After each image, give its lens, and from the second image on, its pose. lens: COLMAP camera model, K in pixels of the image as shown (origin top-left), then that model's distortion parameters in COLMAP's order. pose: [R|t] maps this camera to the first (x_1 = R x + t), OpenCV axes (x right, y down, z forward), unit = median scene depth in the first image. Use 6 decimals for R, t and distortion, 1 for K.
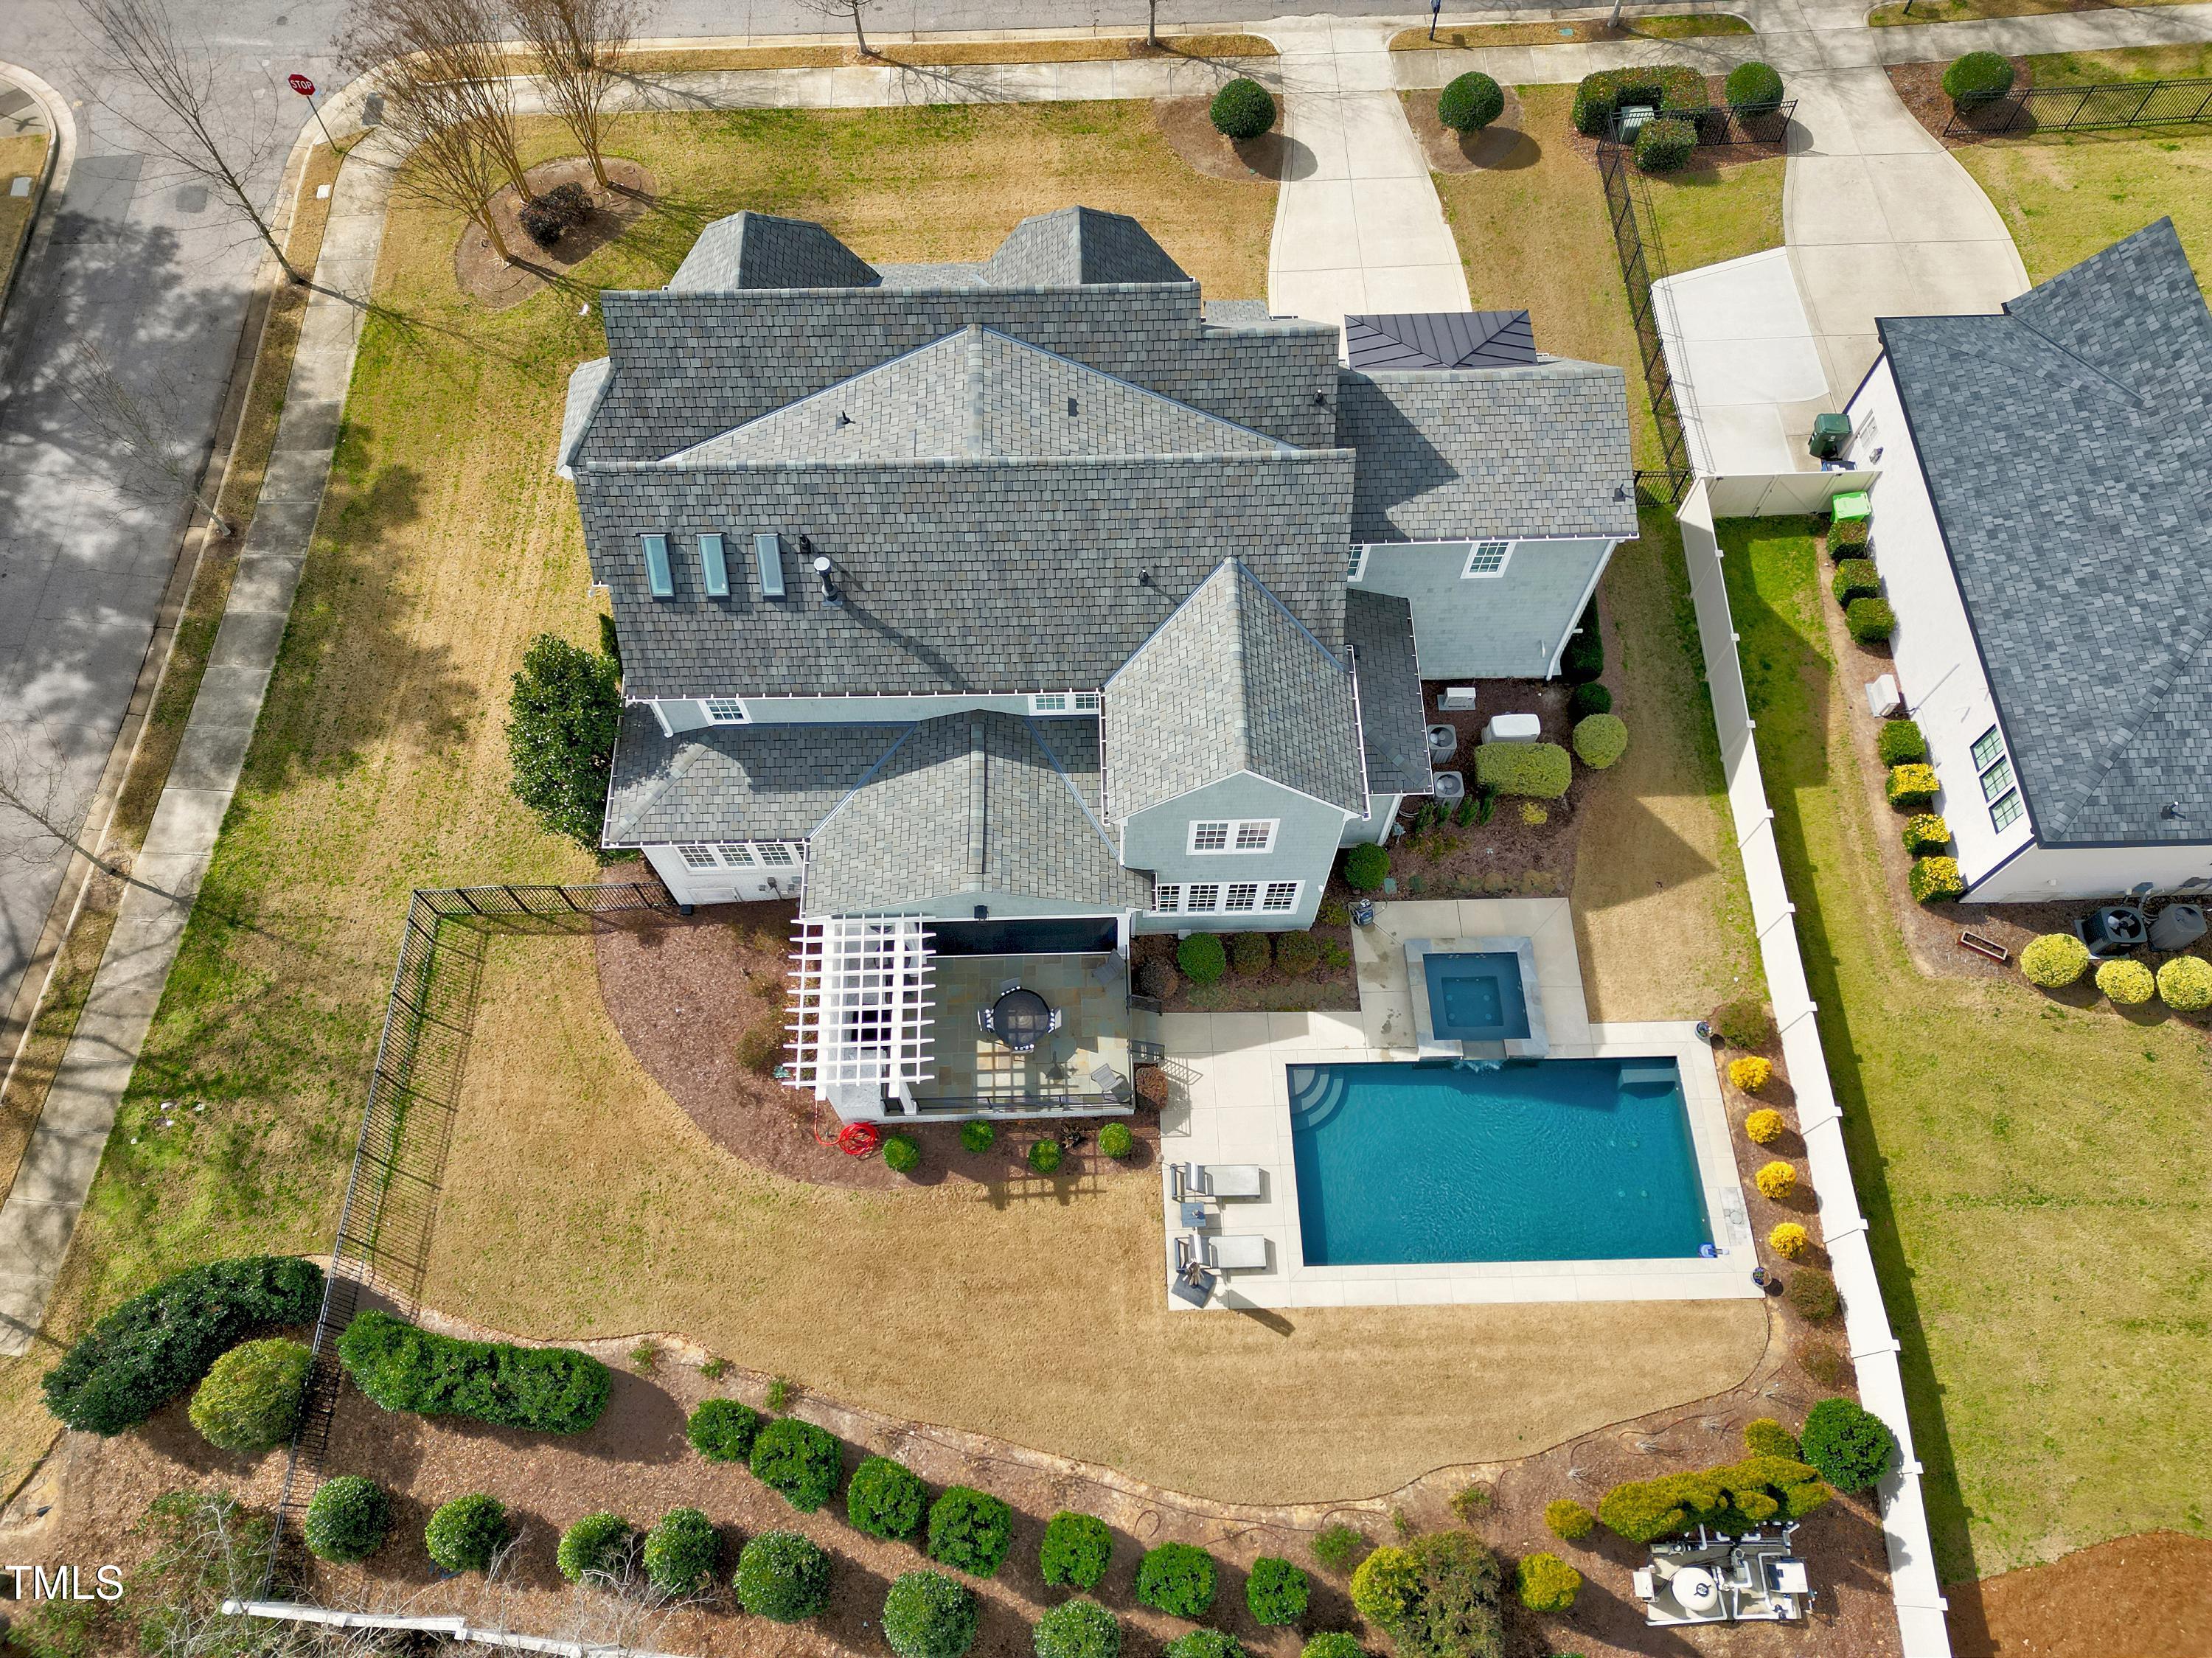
lens RADIAL K [[1536.5, 0, 1114.2], [0, 1536.5, 834.8], [0, 0, 1]] dist [0.067963, -0.057922]
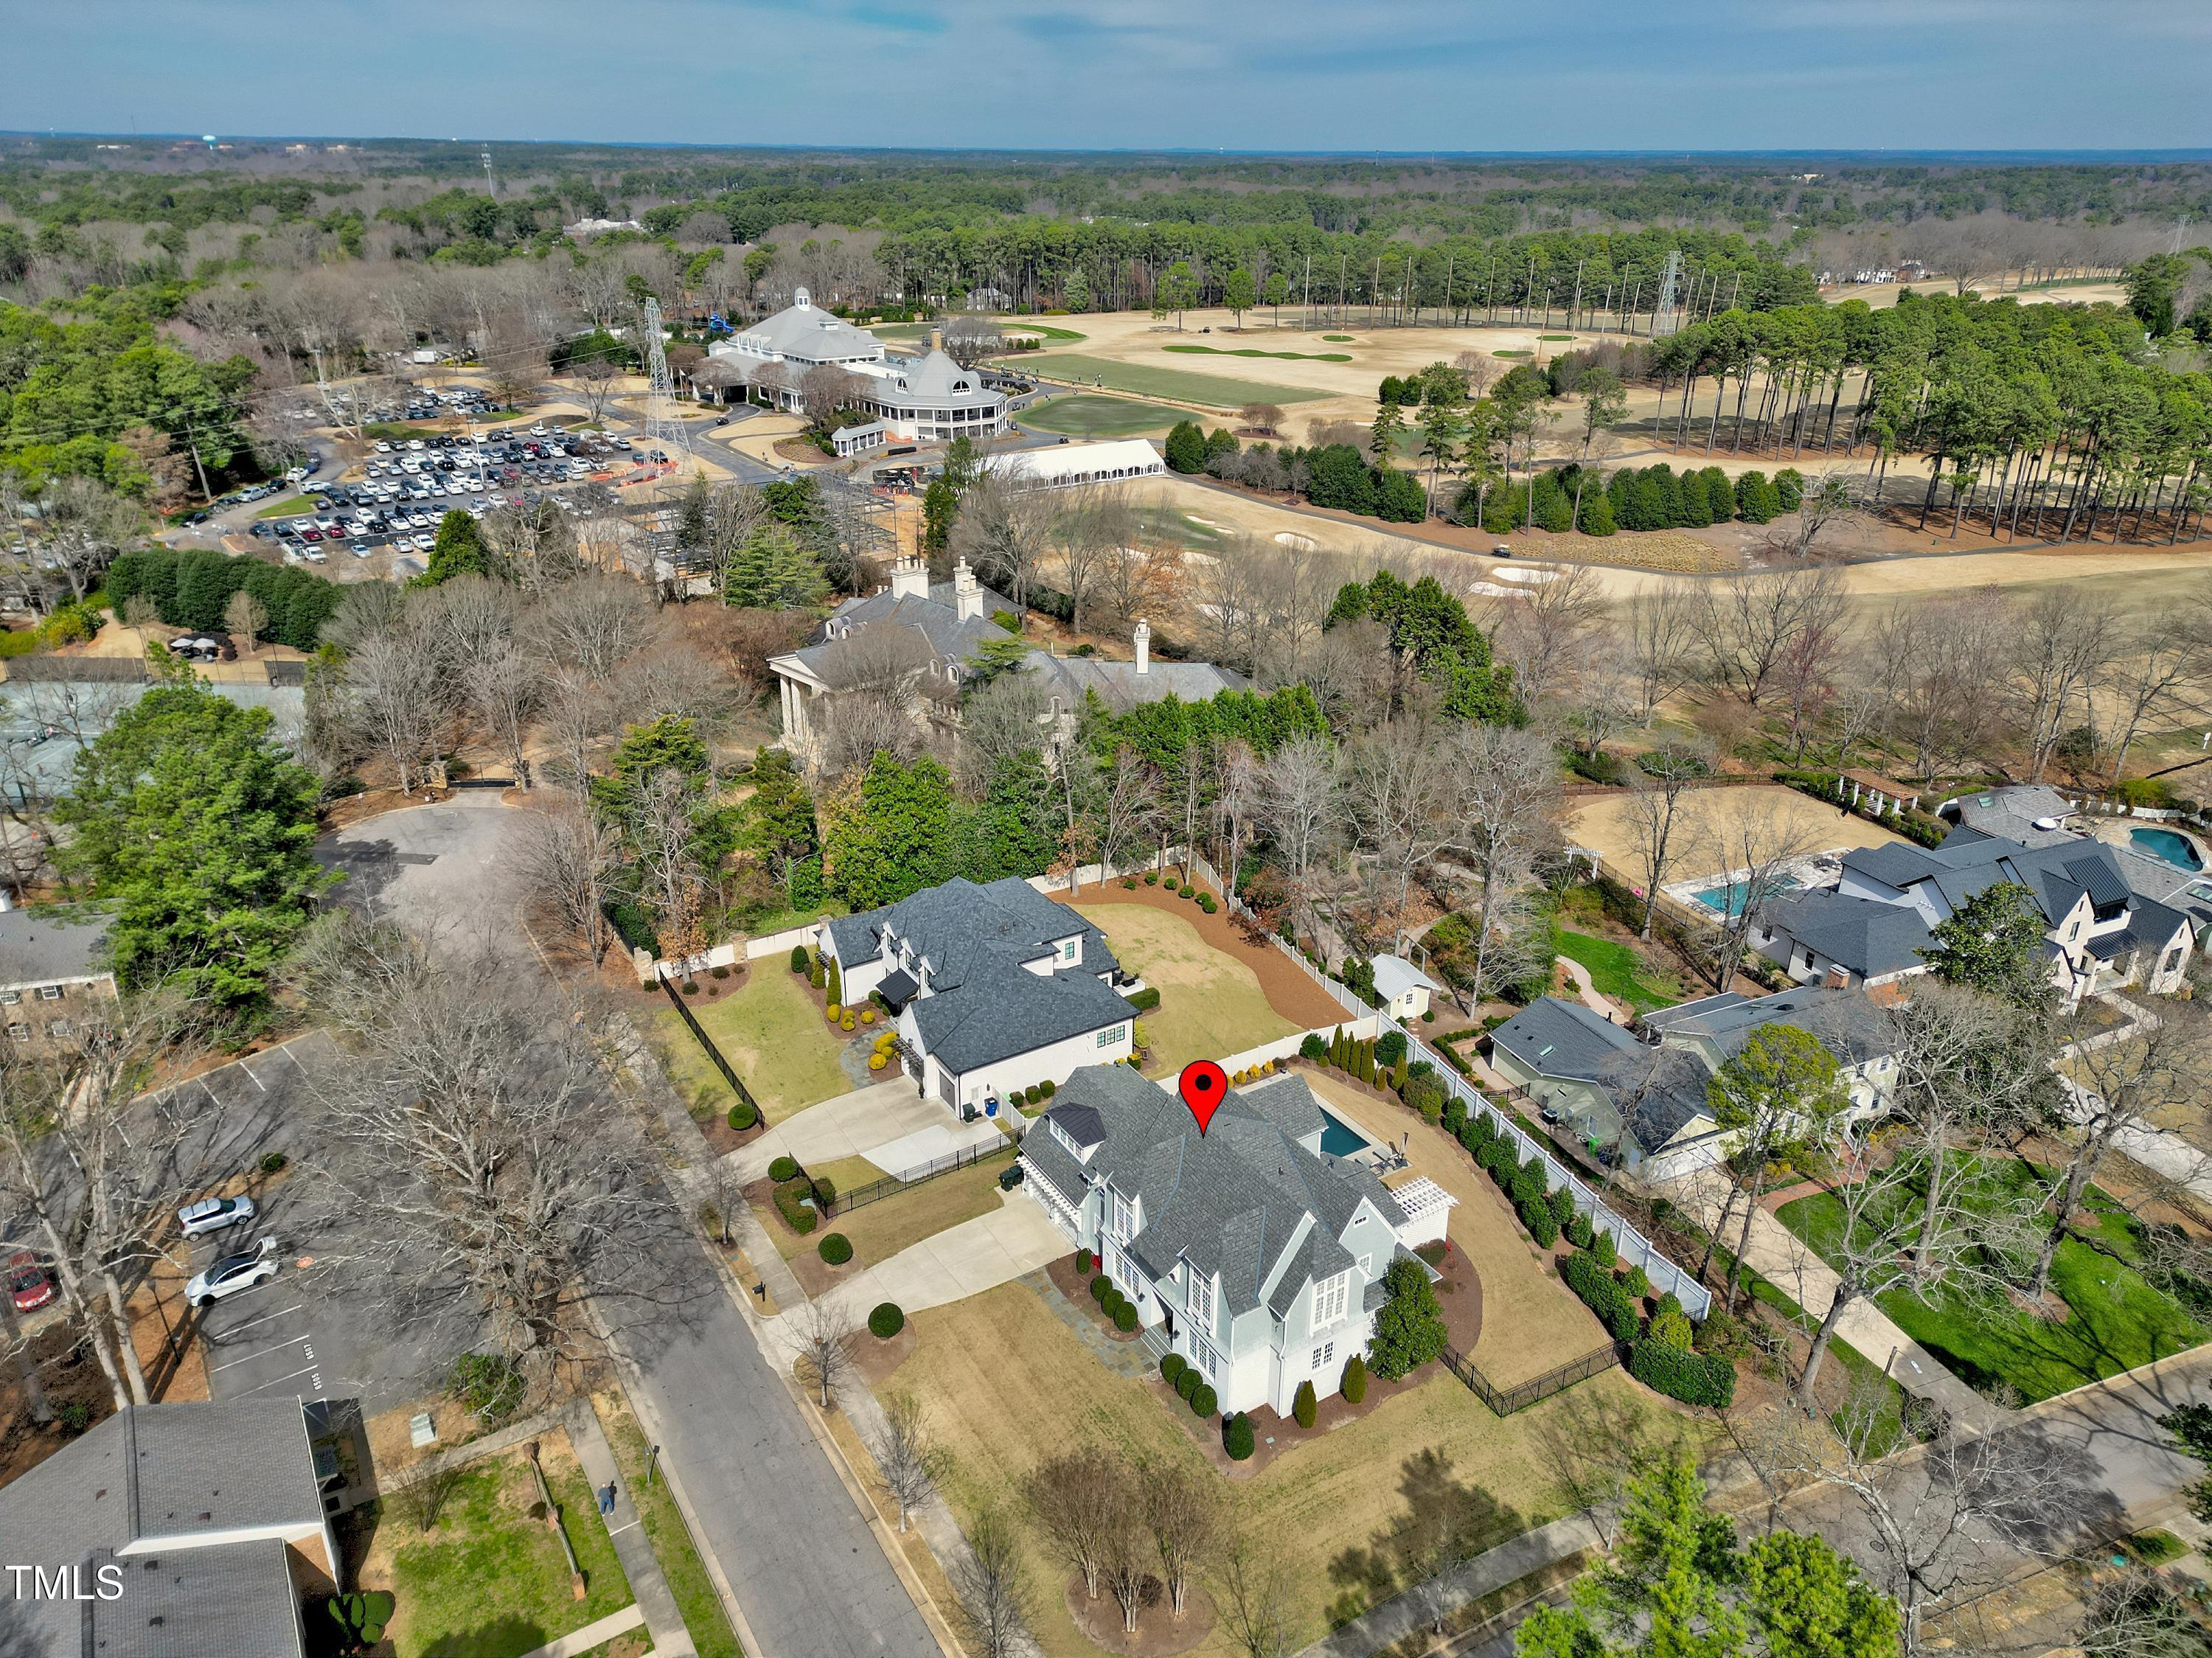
lens RADIAL K [[1536.5, 0, 1110.9], [0, 1536.5, 831.8], [0, 0, 1]] dist [0.067963, -0.057922]
pose [[-0.513943, -0.348506, 0.783841, -1.571816], [0.772237, 0.209901, 0.599659, -1.825194], [-0.373514, 0.913502, 0.161252, 0.133605]]
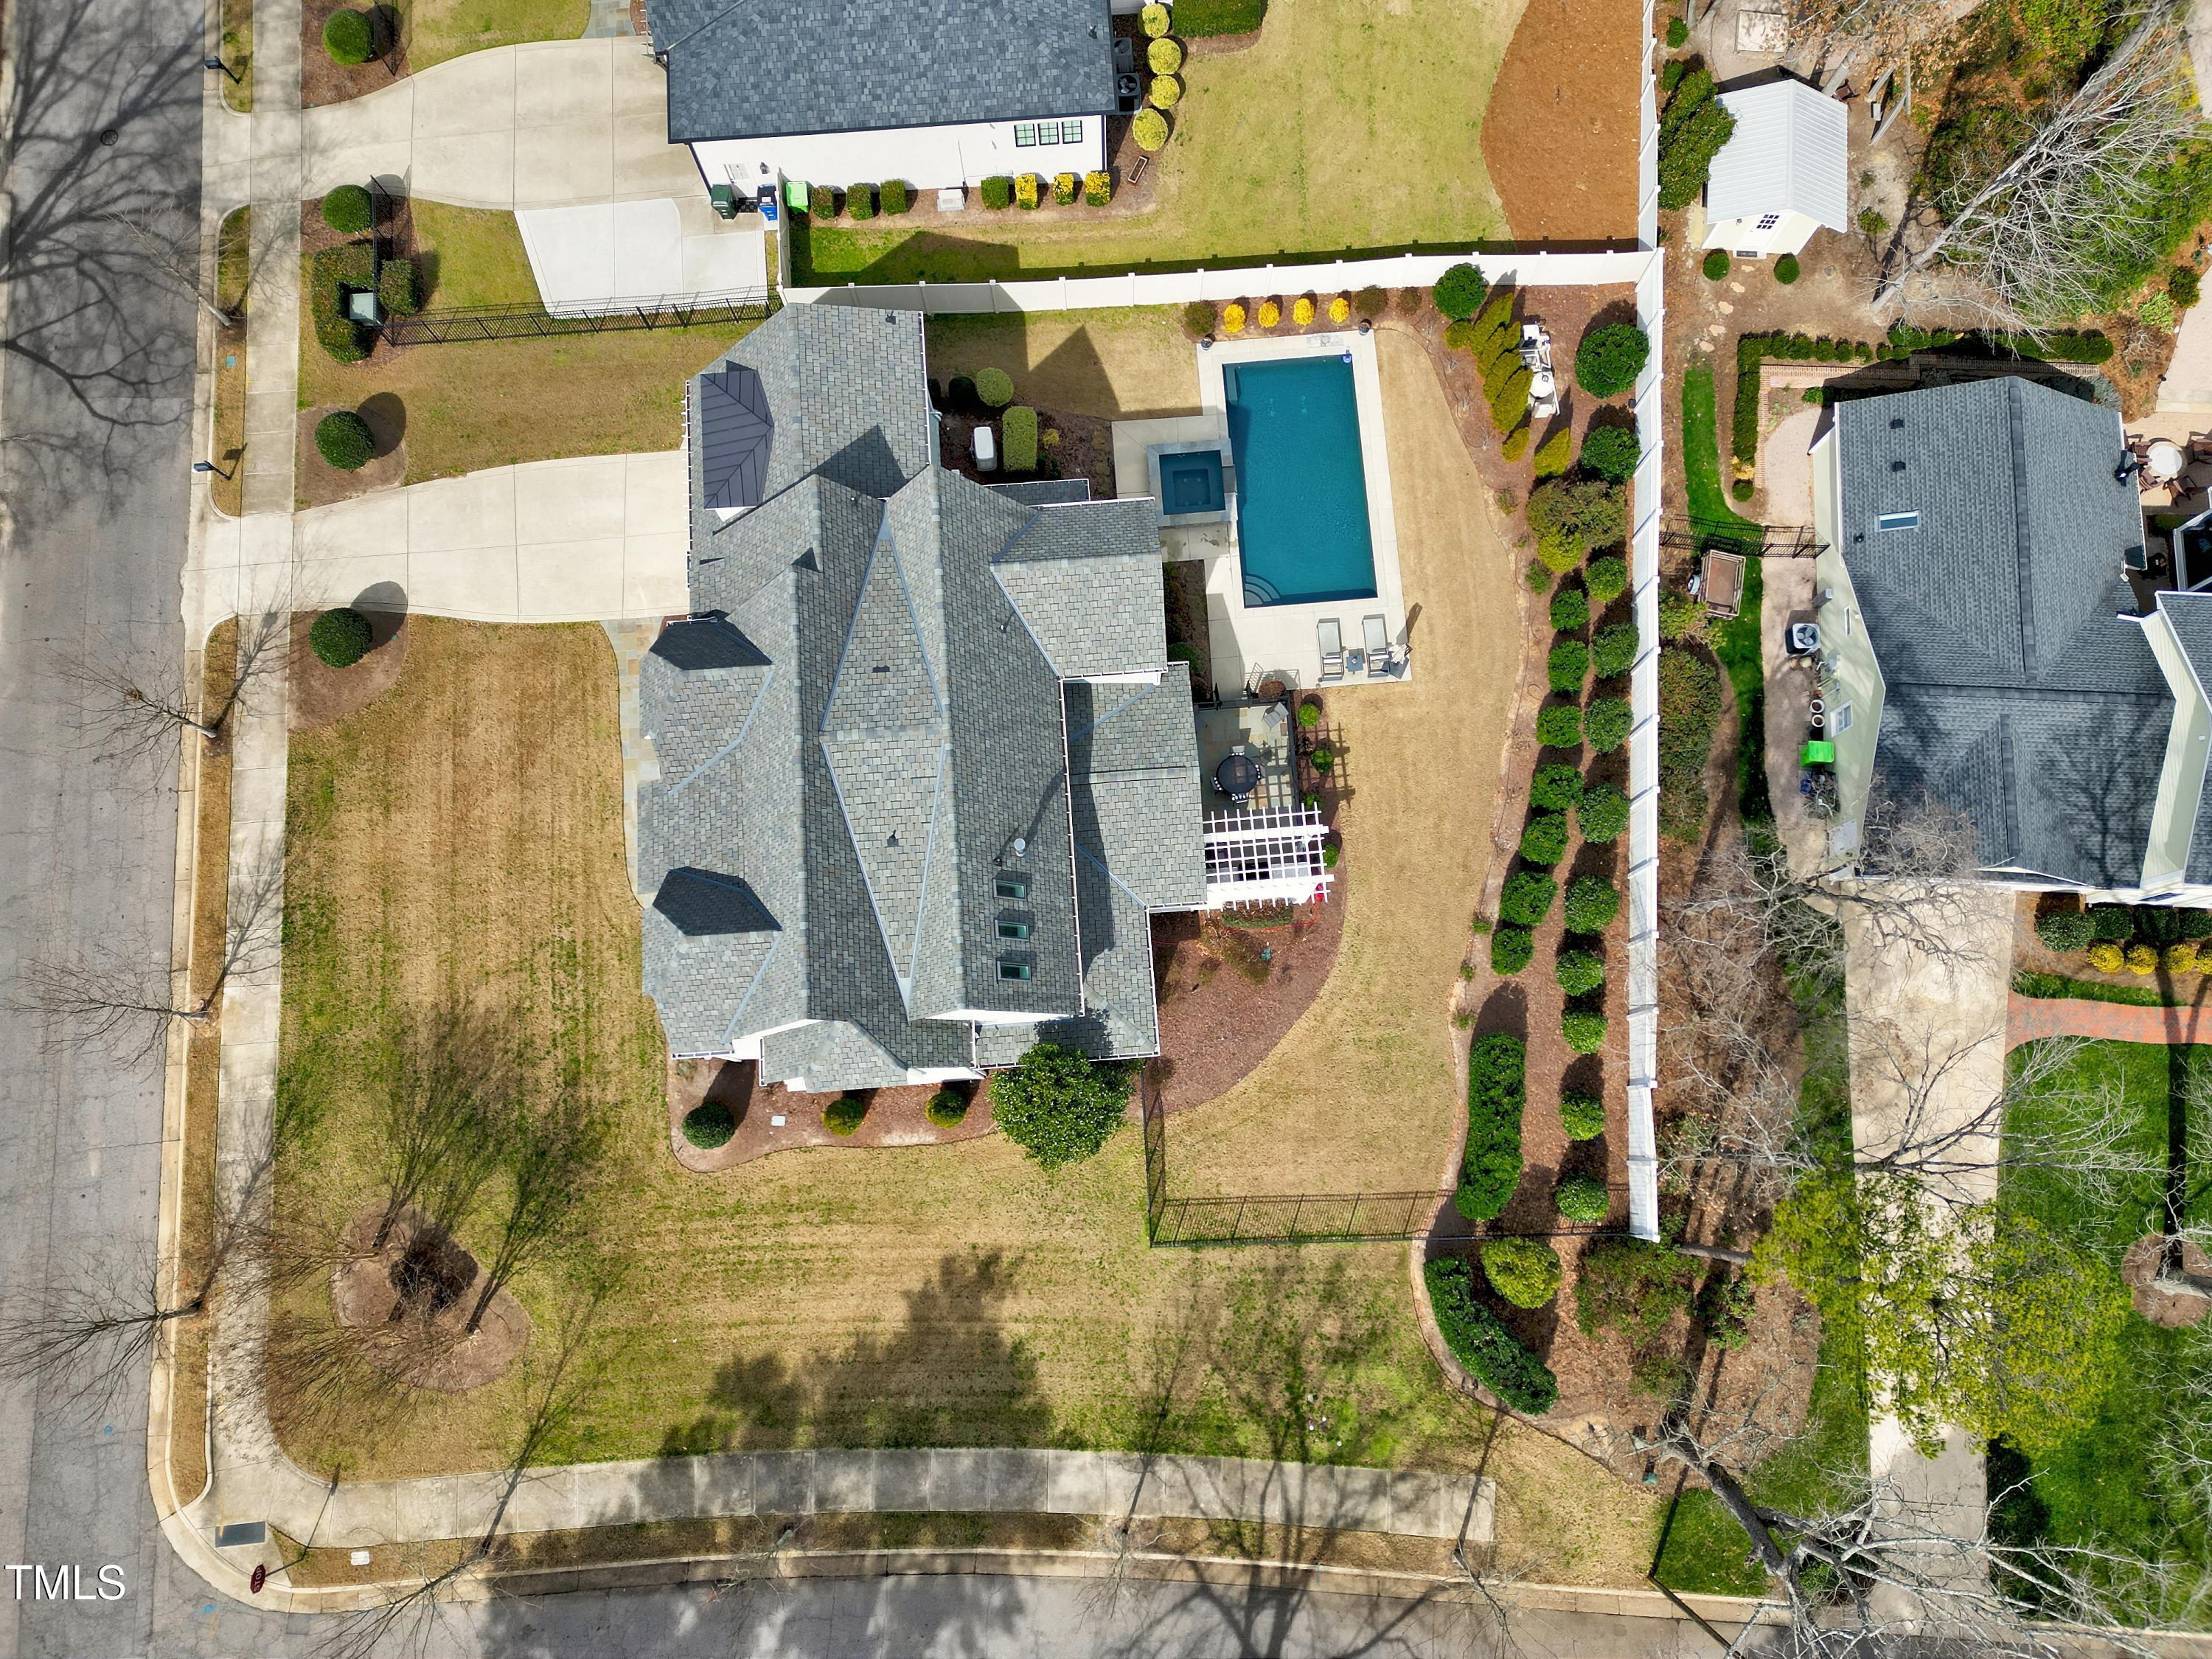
lens RADIAL K [[1536.6, 0, 1111.2], [0, 1536.6, 823.5], [0, 0, 1]] dist [0.067963, -0.057922]
pose [[-0.045216, -0.976428, 0.211055, -0.371171], [0.906345, 0.048751, 0.419717, -0.540074], [-0.420113, 0.210267, 0.882776, -0.184673]]
